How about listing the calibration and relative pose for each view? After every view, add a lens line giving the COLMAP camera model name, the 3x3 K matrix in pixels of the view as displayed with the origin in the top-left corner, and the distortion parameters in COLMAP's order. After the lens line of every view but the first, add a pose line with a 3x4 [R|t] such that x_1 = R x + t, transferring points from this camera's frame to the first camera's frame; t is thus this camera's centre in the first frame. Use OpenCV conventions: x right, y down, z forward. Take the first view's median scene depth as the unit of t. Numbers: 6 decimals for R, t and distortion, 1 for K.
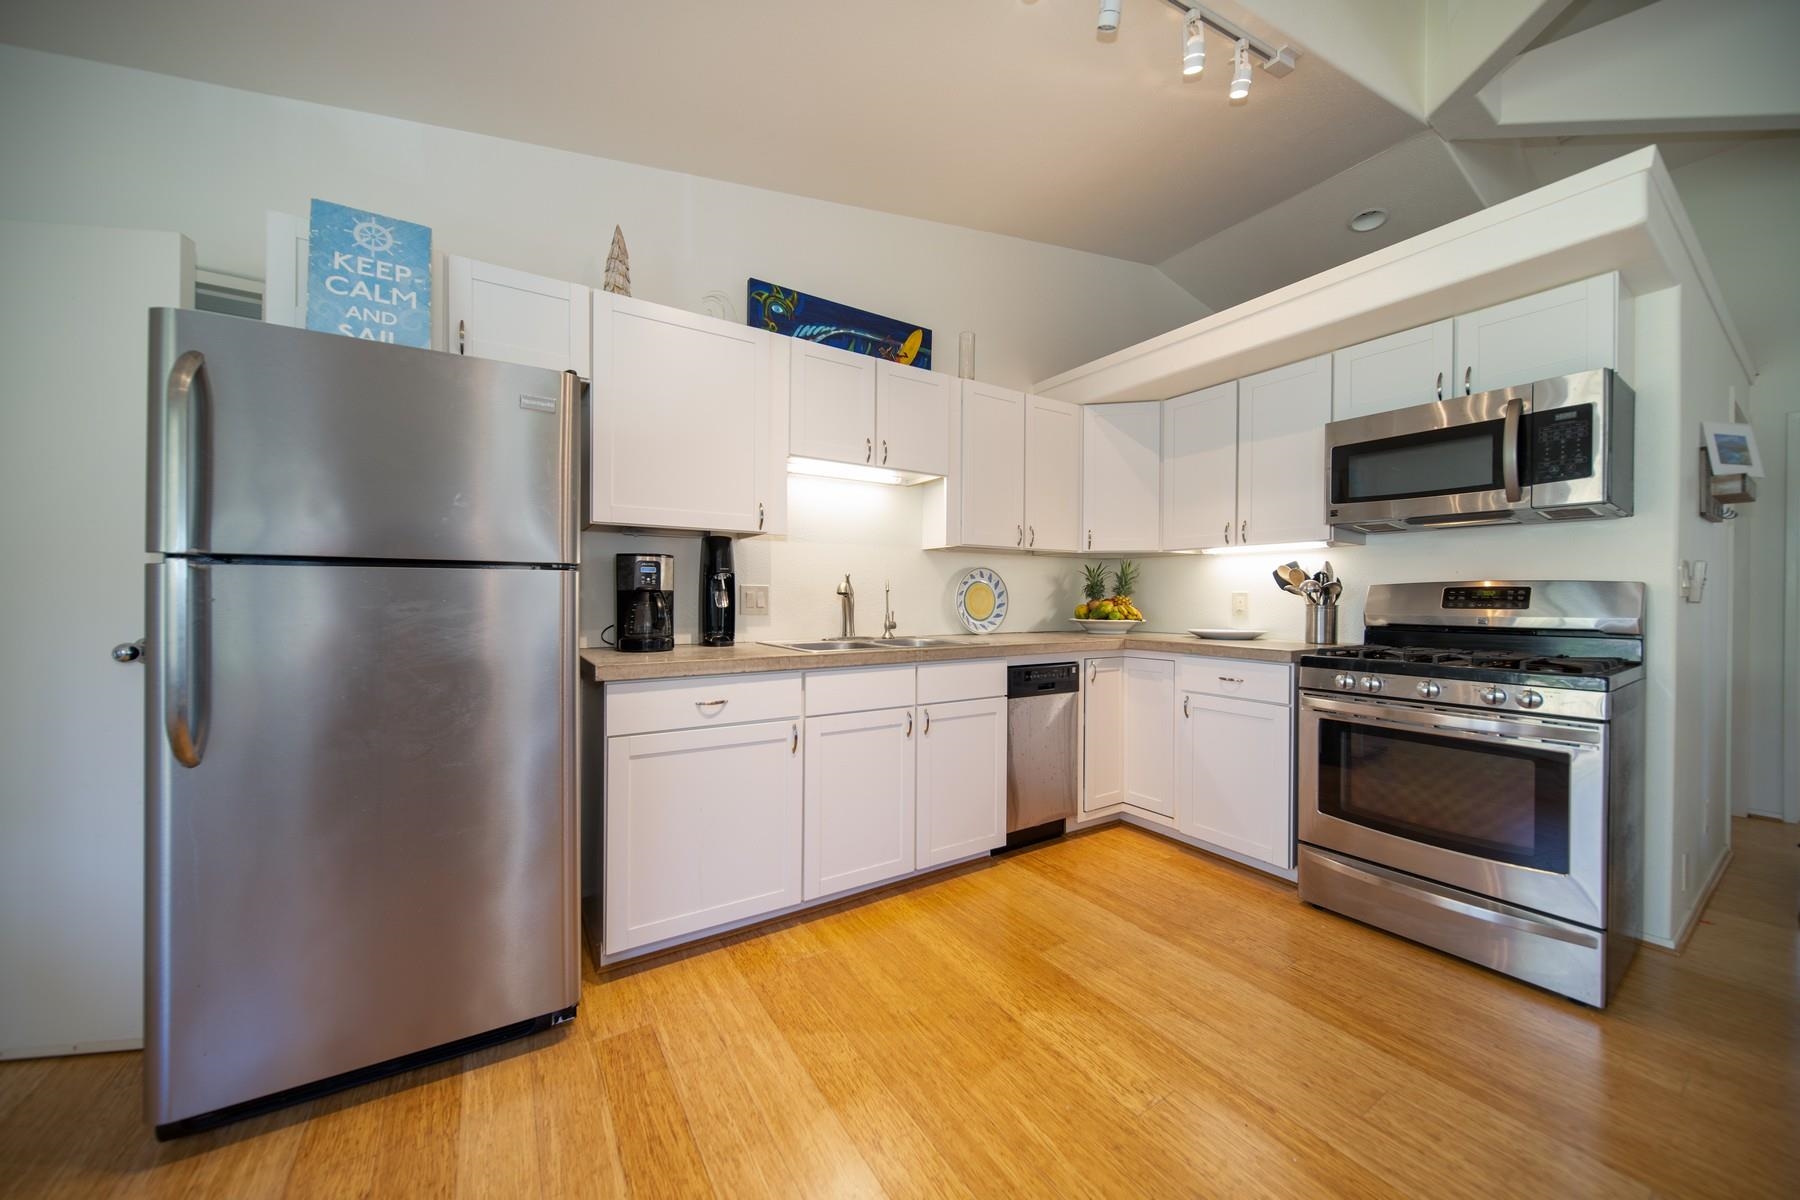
lens RADIAL K [[628.5, 0, 900.0], [0, 628.5, 600.0], [0, 0, 1]] dist [-0.000506, -0.000107]
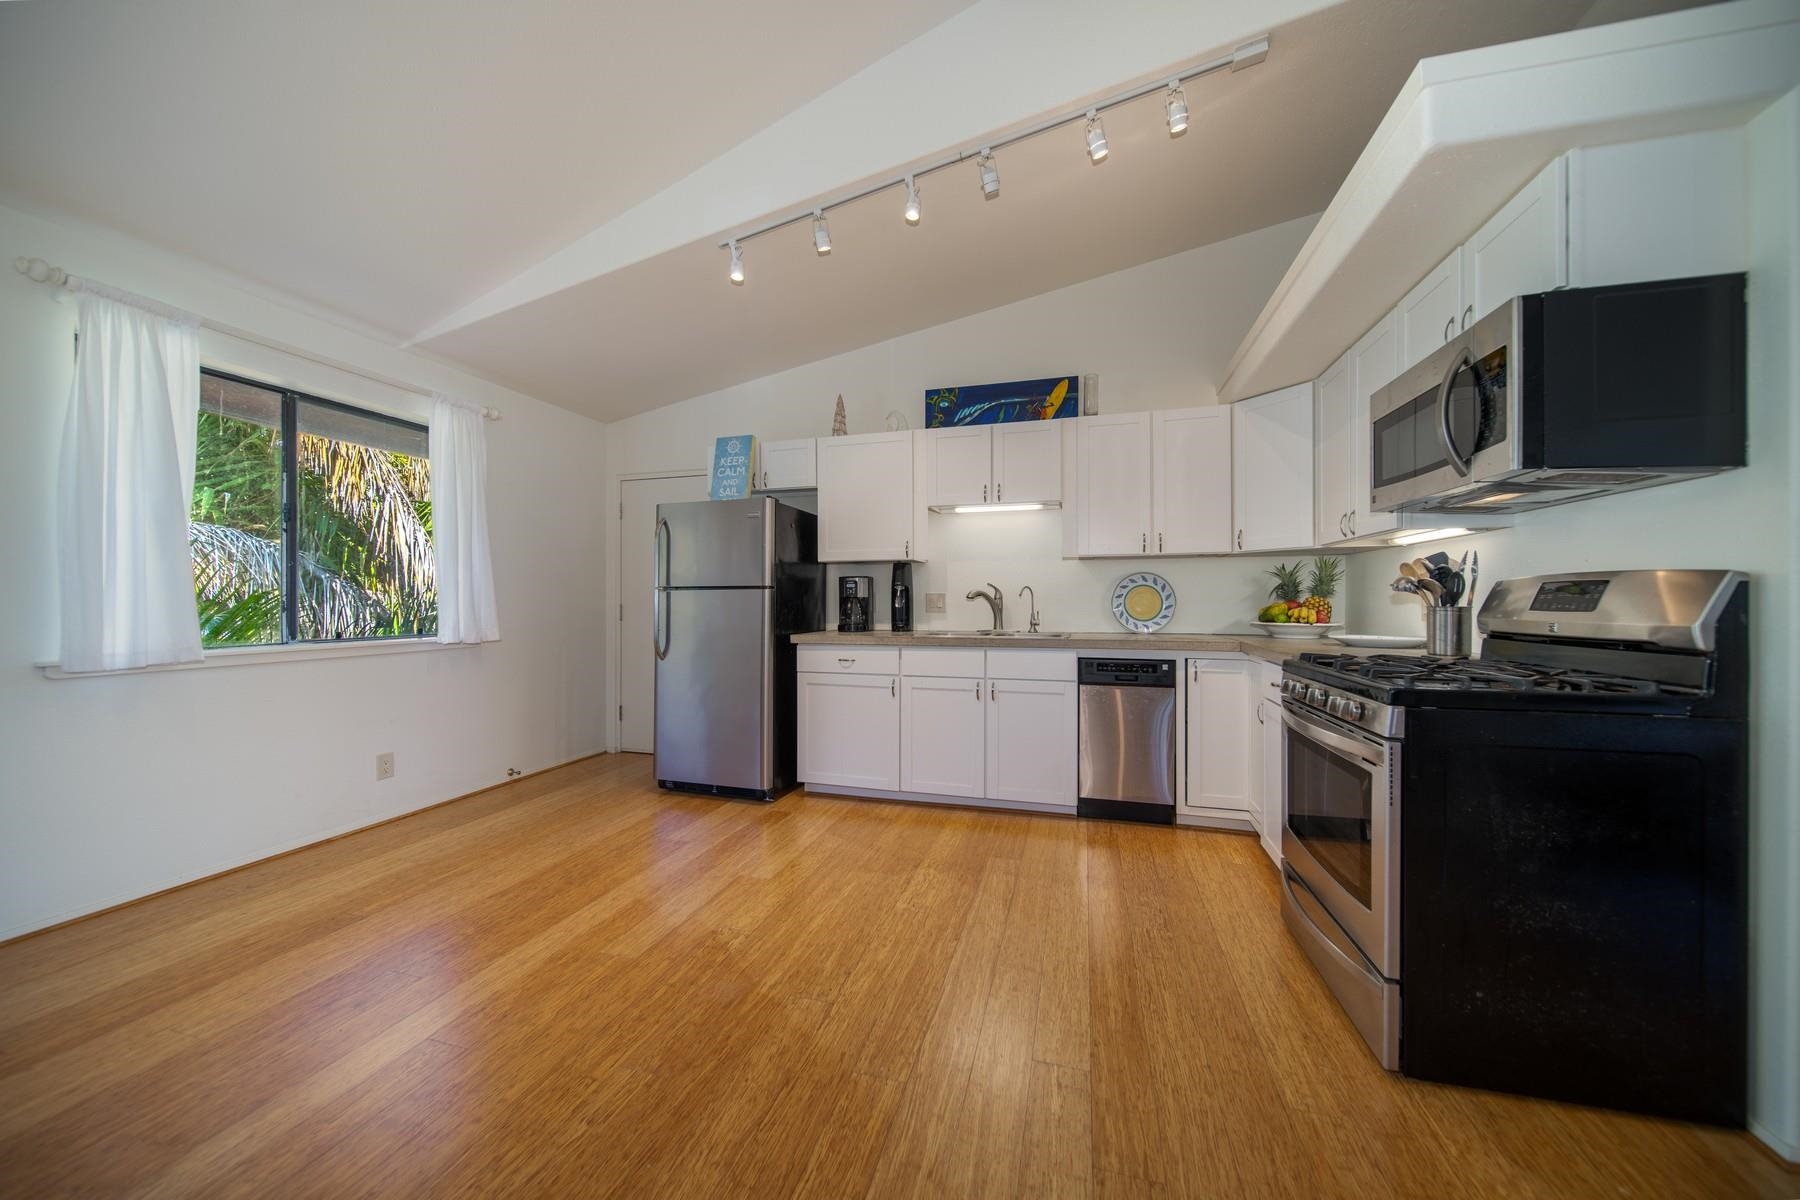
lens RADIAL K [[636.2, 0, 900.0], [0, 636.2, 600.0], [0, 0, 1]] dist [-0.010944, -0.000063]
pose [[0.660685, -0.006565, -0.750635, 0.875870], [0.002178, 0.999974, -0.006829, 0.003884], [0.750660, 0.002877, 0.660682, -0.058696]]
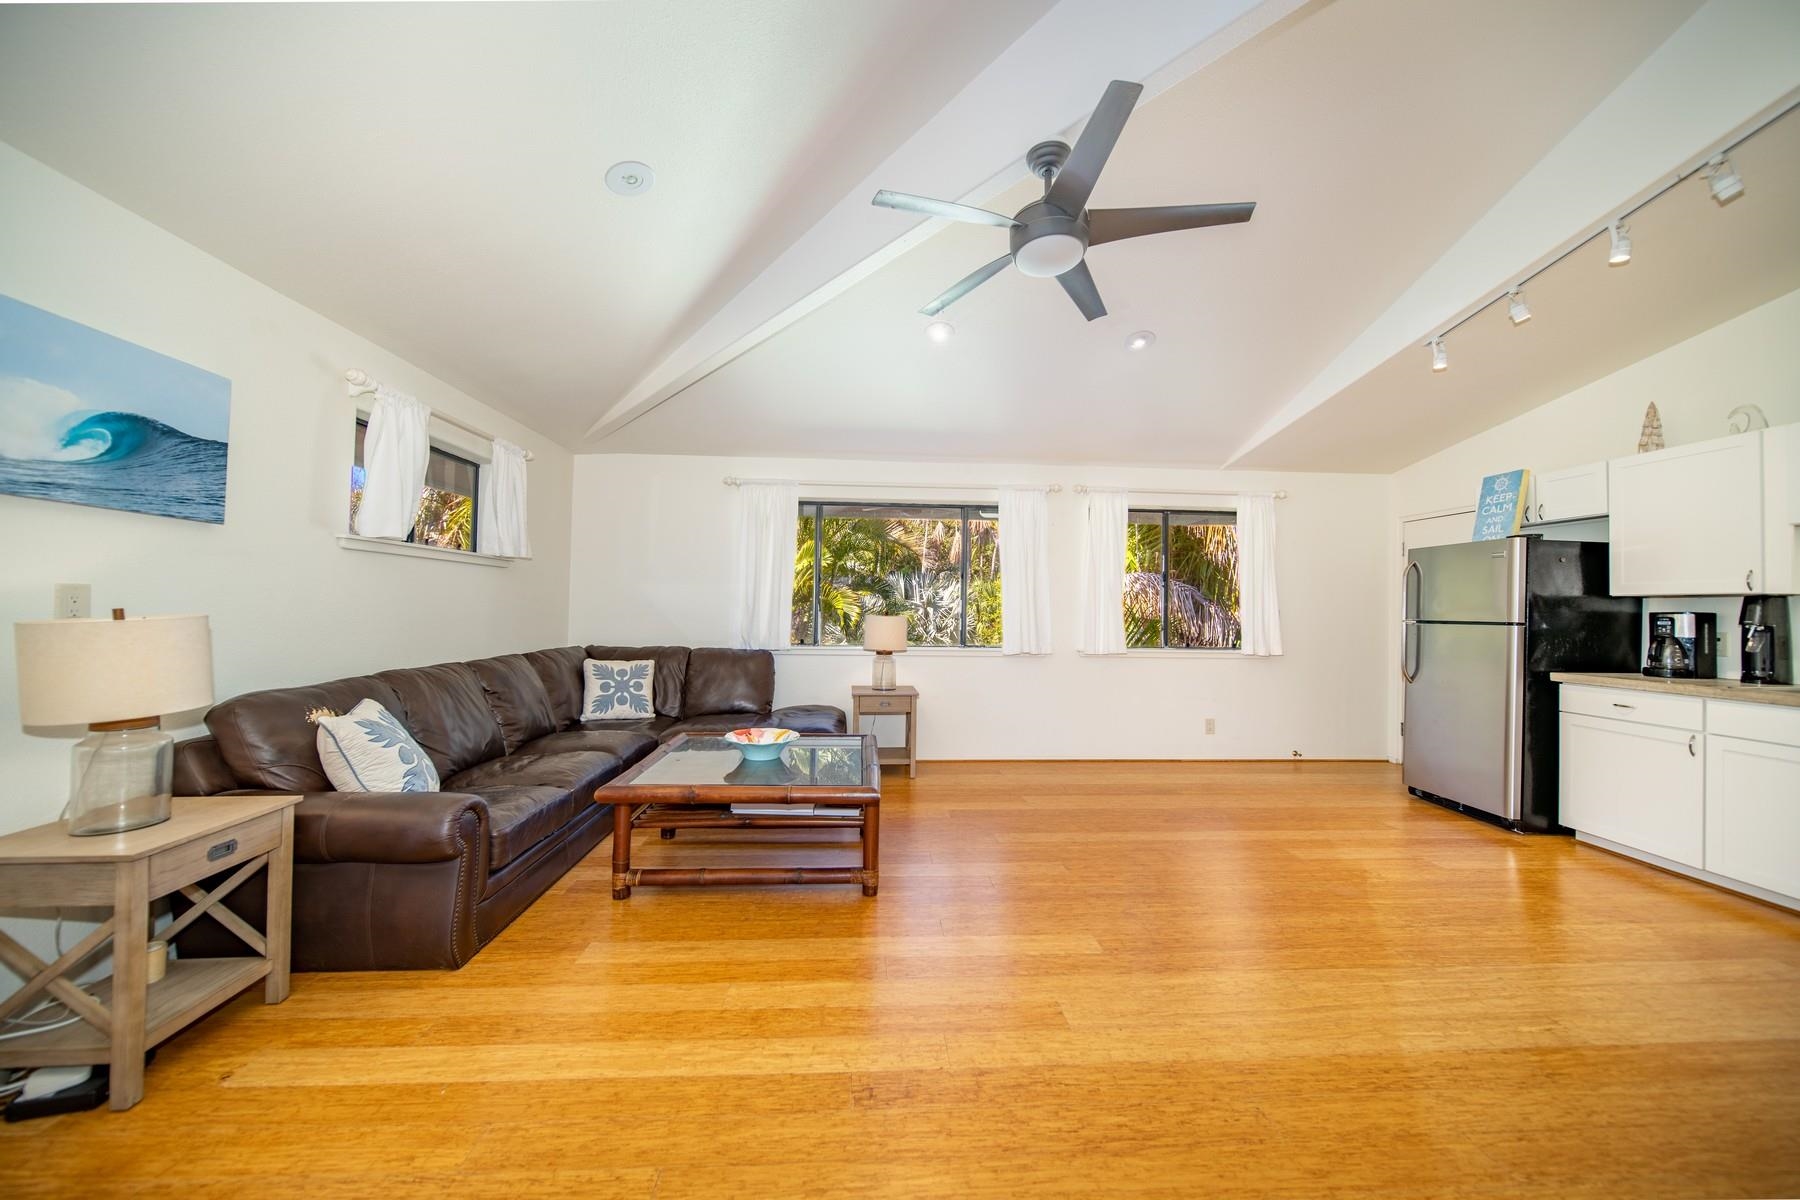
lens RADIAL K [[628.5, 0, 900.0], [0, 628.5, 600.0], [0, 0, 1]] dist [-0.000506, -0.000107]
pose [[-0.488465, -0.025244, -0.872218, 1.545193], [-0.023554, 0.999599, -0.015740, -0.031515], [0.872266, 0.012856, -0.488863, 0.119315]]
